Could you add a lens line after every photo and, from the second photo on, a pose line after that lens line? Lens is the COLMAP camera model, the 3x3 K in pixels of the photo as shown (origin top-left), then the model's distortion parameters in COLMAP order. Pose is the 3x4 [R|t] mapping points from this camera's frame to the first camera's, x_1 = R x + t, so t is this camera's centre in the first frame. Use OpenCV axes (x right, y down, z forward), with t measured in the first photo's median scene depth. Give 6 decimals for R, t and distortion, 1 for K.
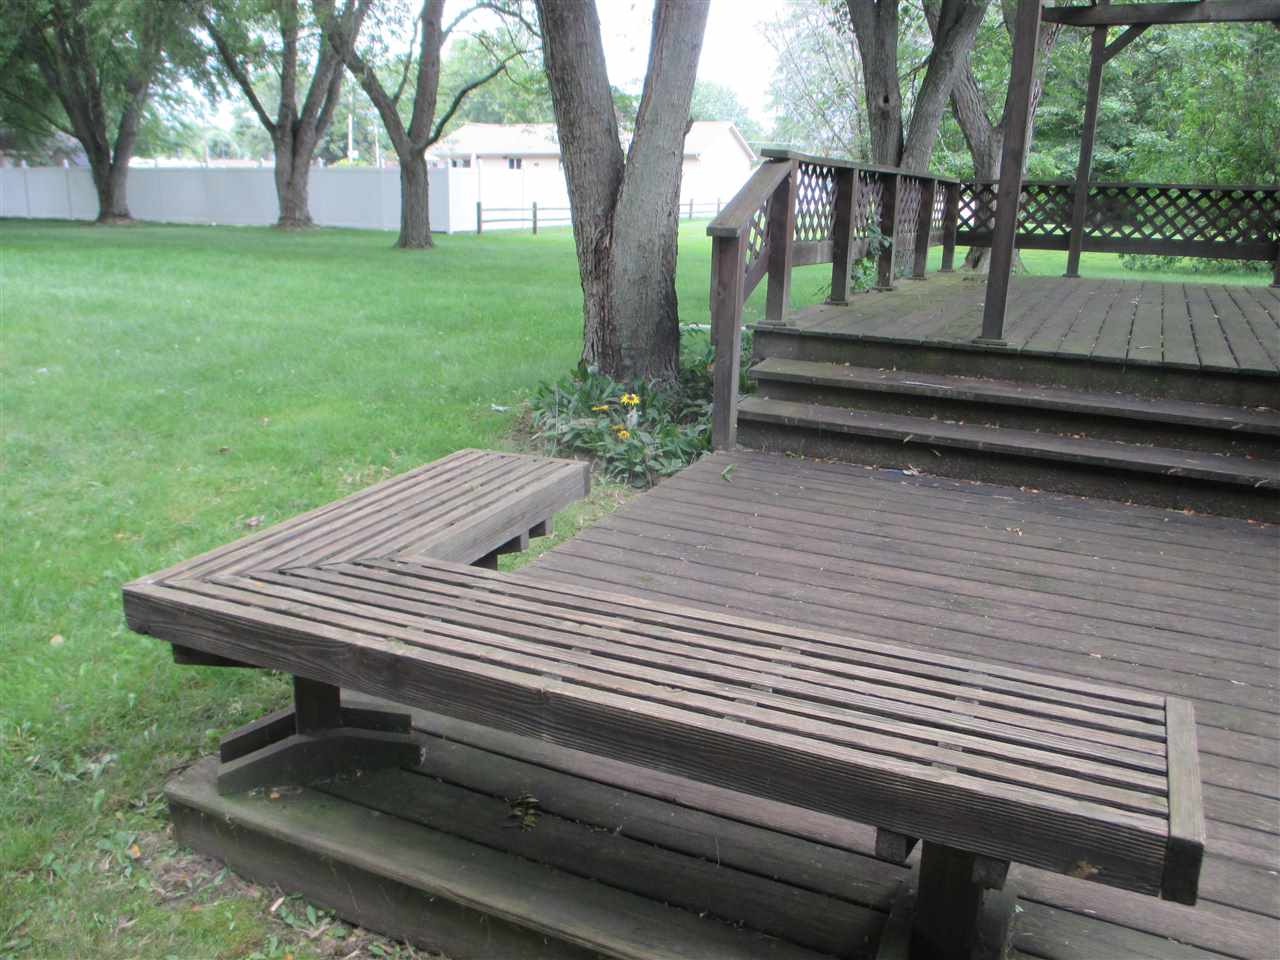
lens RADIAL K [[1083.9, 0, 639.8], [0, 1083.9, 480.7], [0, 0, 1]] dist [0.005964, 0.006511]
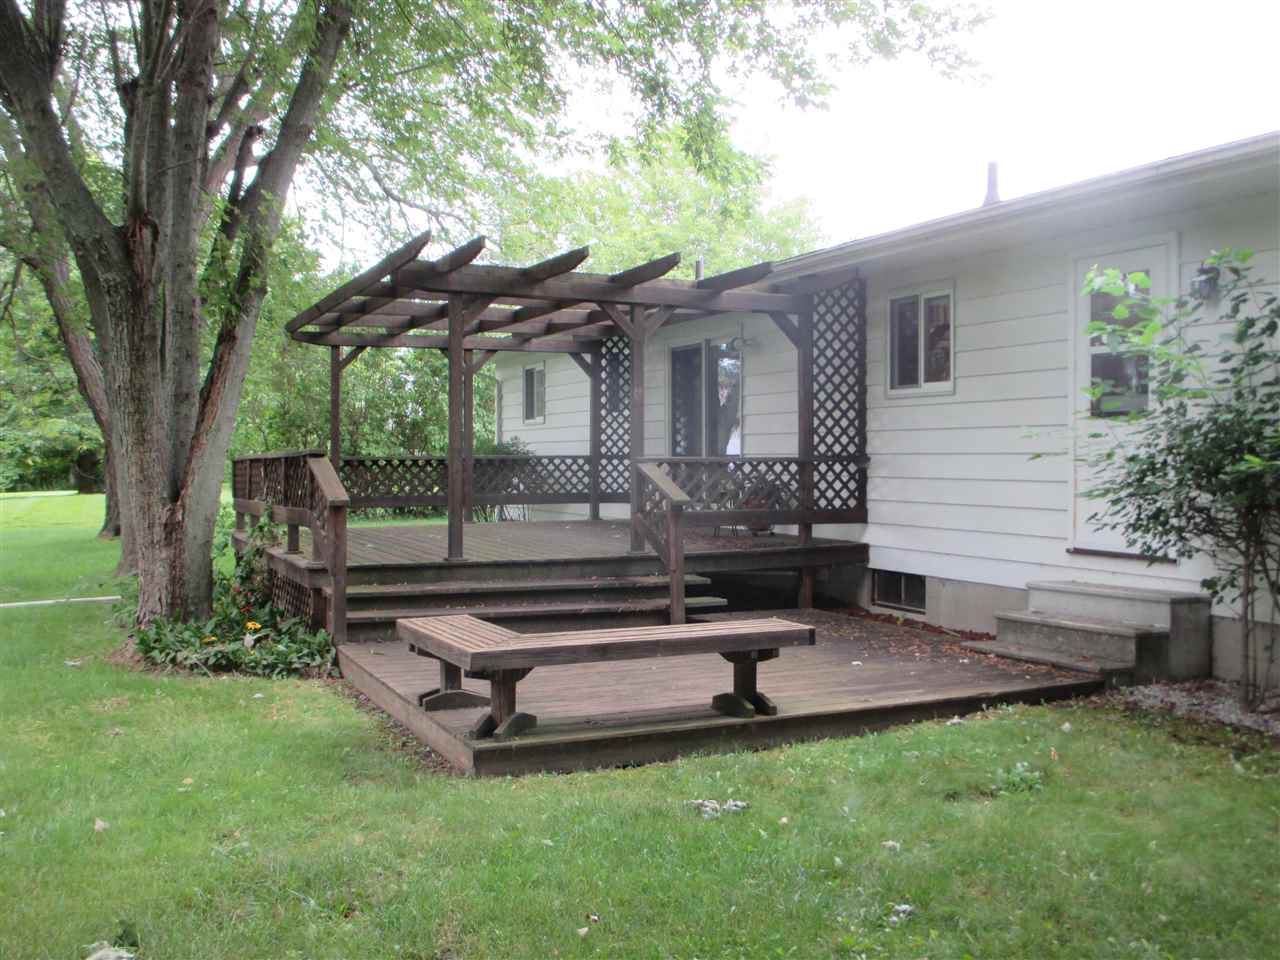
lens RADIAL K [[1266.6, 0, 639.1], [0, 1266.6, 476.6], [0, 0, 1]] dist [-0.008933, 0.000000]
pose [[0.646907, -0.041149, 0.761458, -0.536108], [0.227238, 0.963581, -0.140981, 0.044630], [-0.727925, 0.264233, 0.632698, -0.223564]]
